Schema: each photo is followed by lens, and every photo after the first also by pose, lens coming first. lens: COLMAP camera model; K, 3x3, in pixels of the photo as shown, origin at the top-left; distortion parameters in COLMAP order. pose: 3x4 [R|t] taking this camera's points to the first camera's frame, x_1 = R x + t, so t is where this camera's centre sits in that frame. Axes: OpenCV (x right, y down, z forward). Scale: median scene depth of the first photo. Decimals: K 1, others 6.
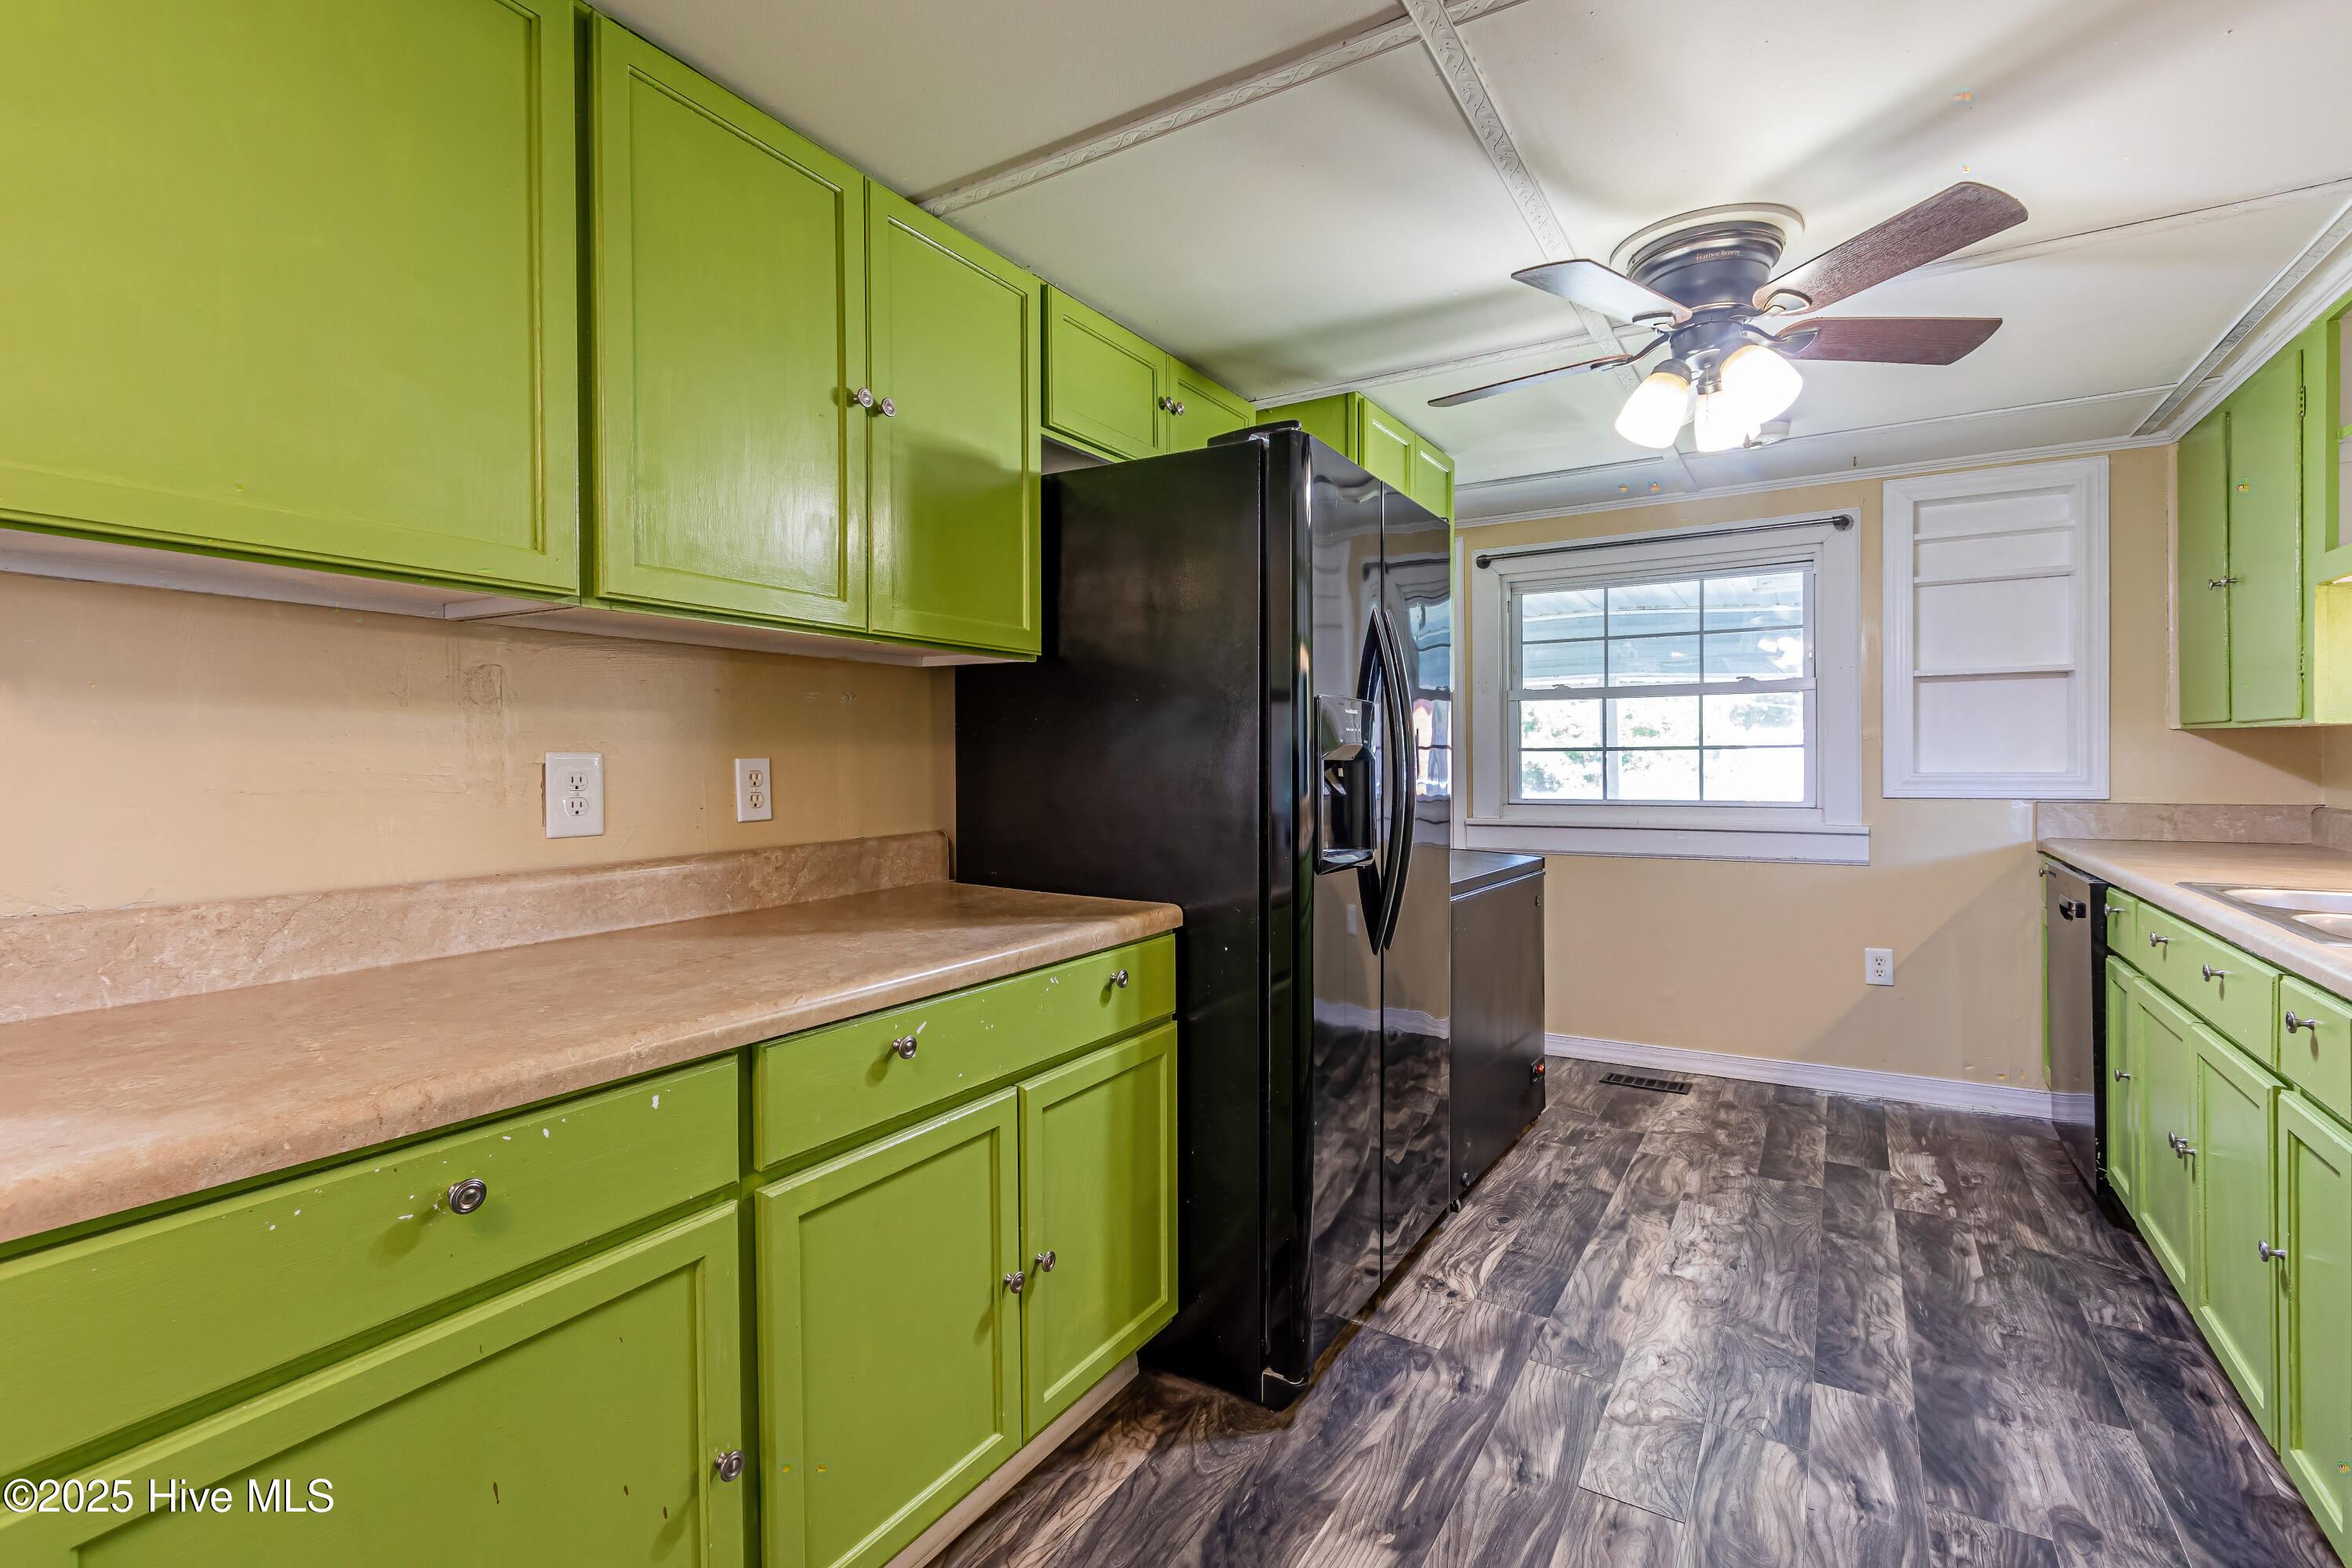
lens RADIAL K [[1071.8, 0, 1164.2], [0, 1071.8, 765.5], [0, 0, 1]] dist [0.000585, -0.001295]
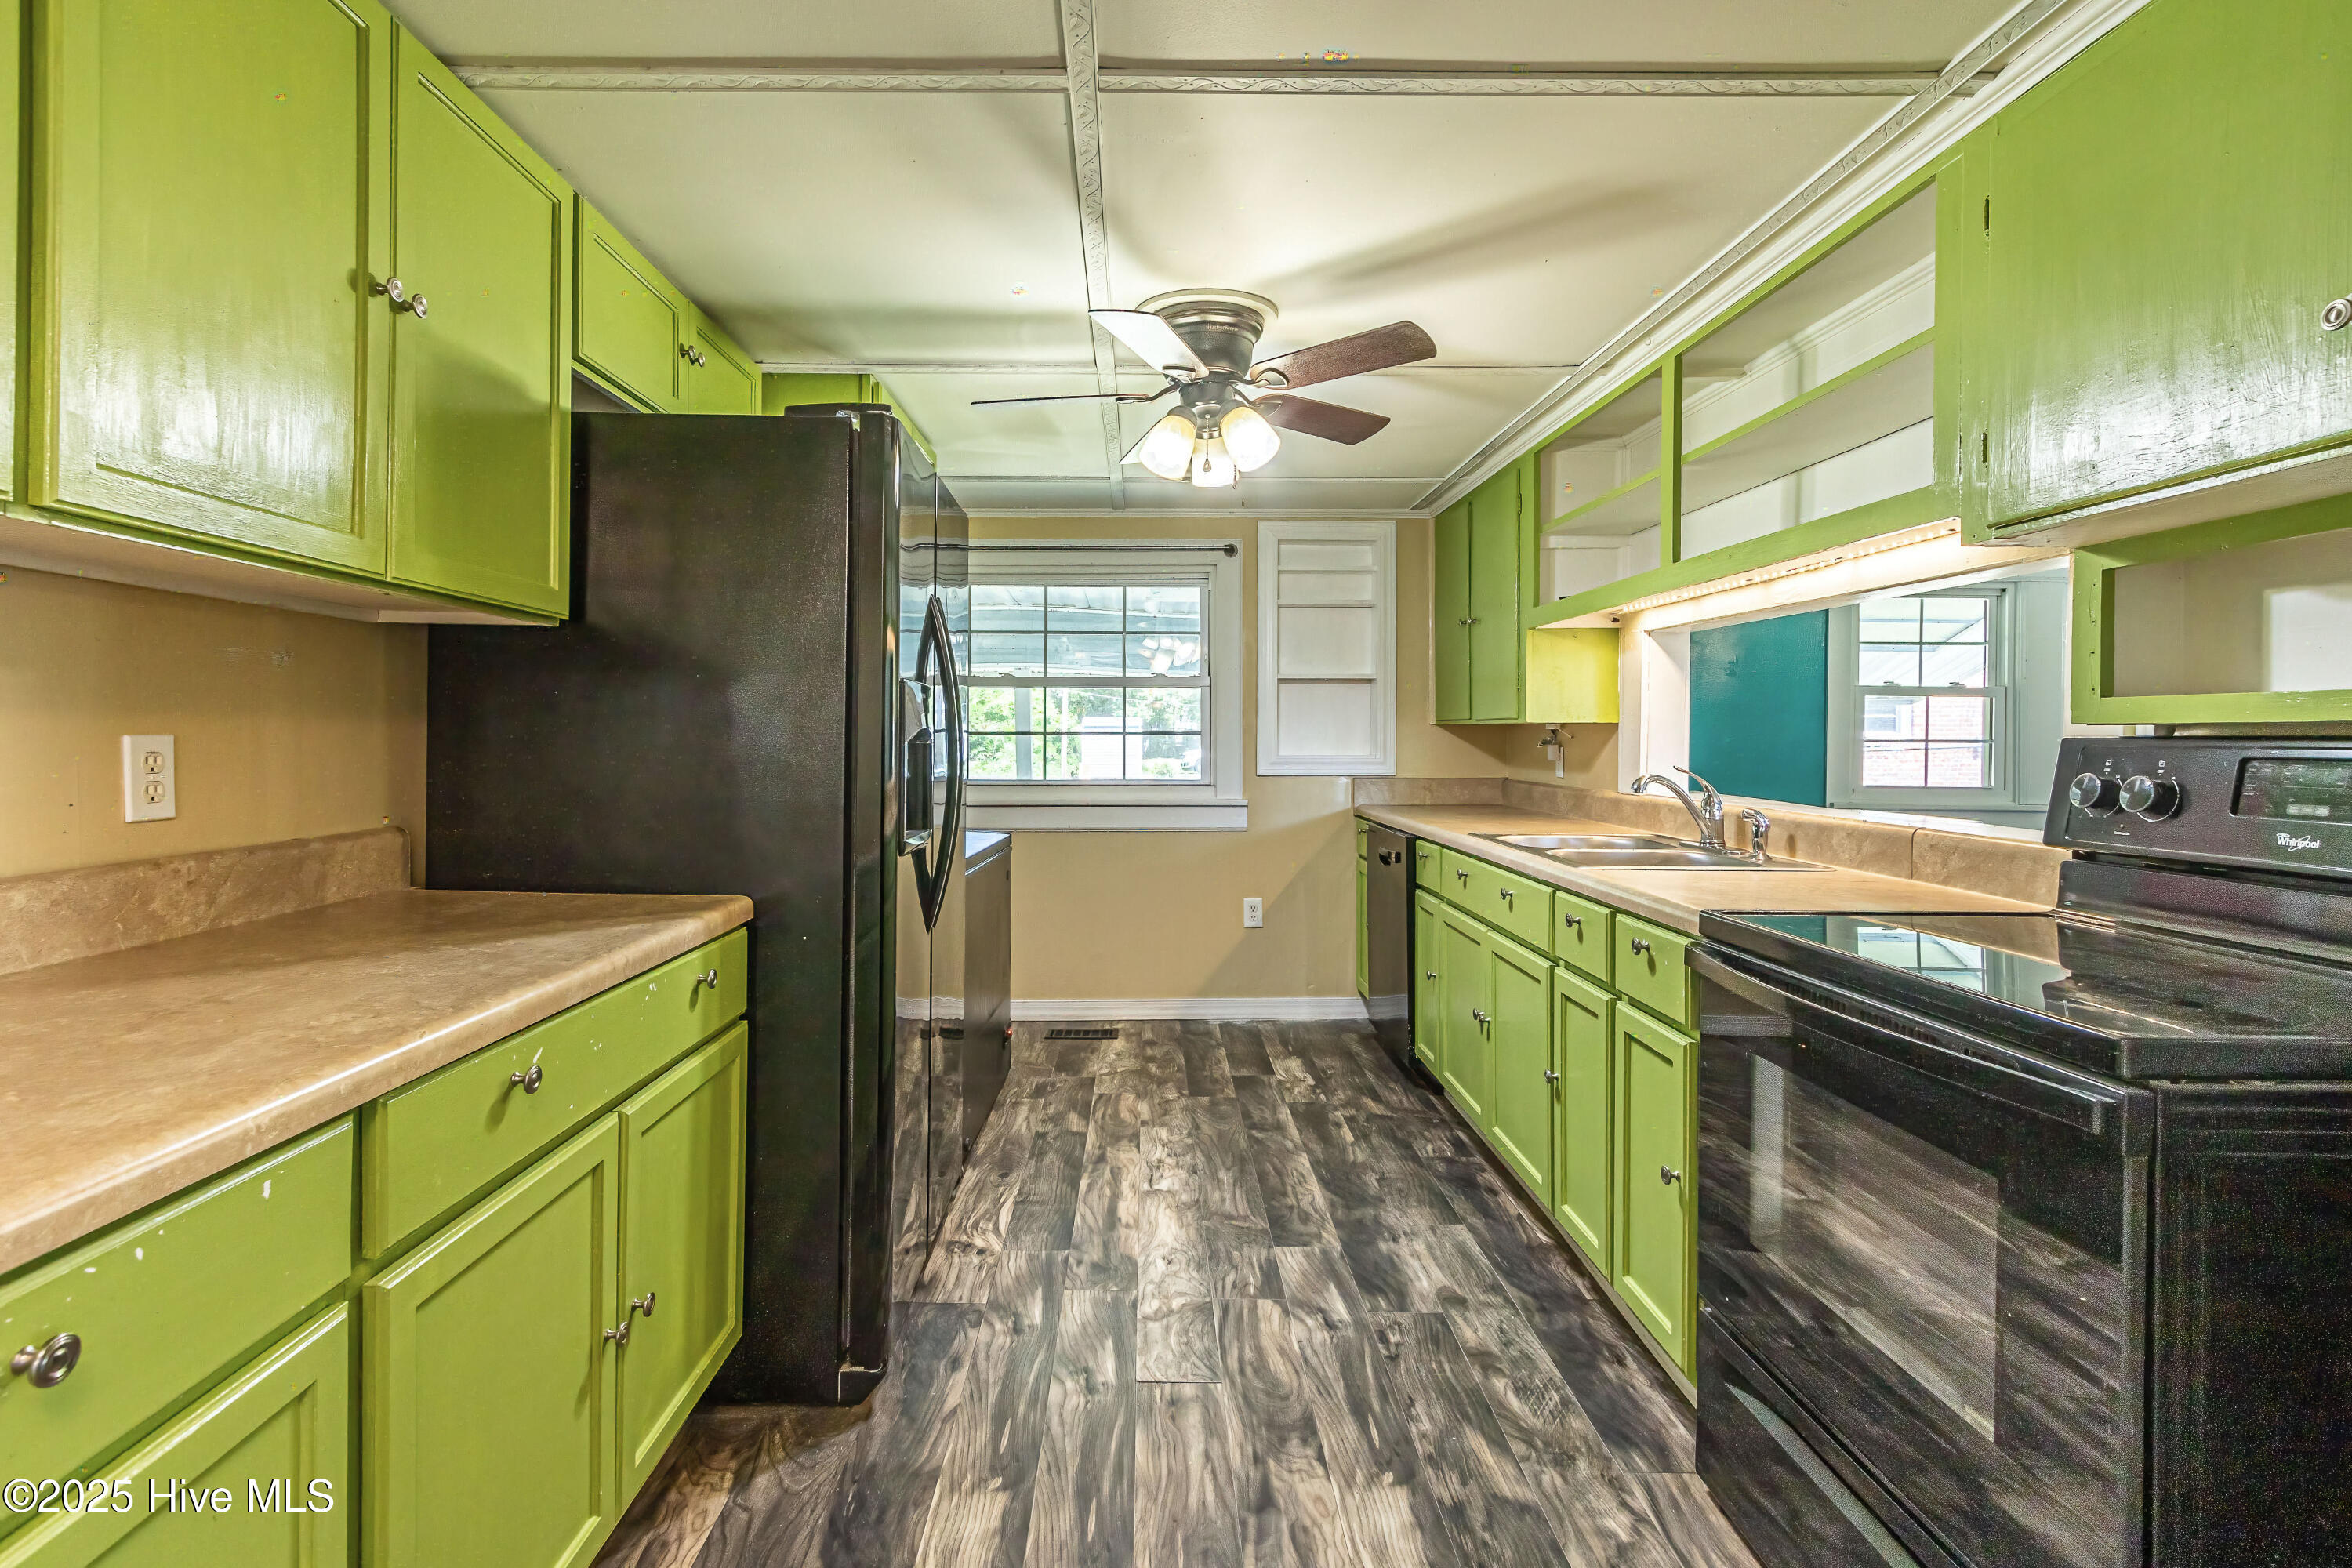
lens RADIAL K [[1088.7, 0, 1145.0], [0, 1088.7, 735.0], [0, 0, 1]] dist [0.001522, -0.000590]
pose [[0.845989, 0.010524, 0.533096, -0.198776], [-0.004270, 0.999907, -0.012964, 0.000106], [-0.533183, 0.008691, 0.845955, 0.008509]]
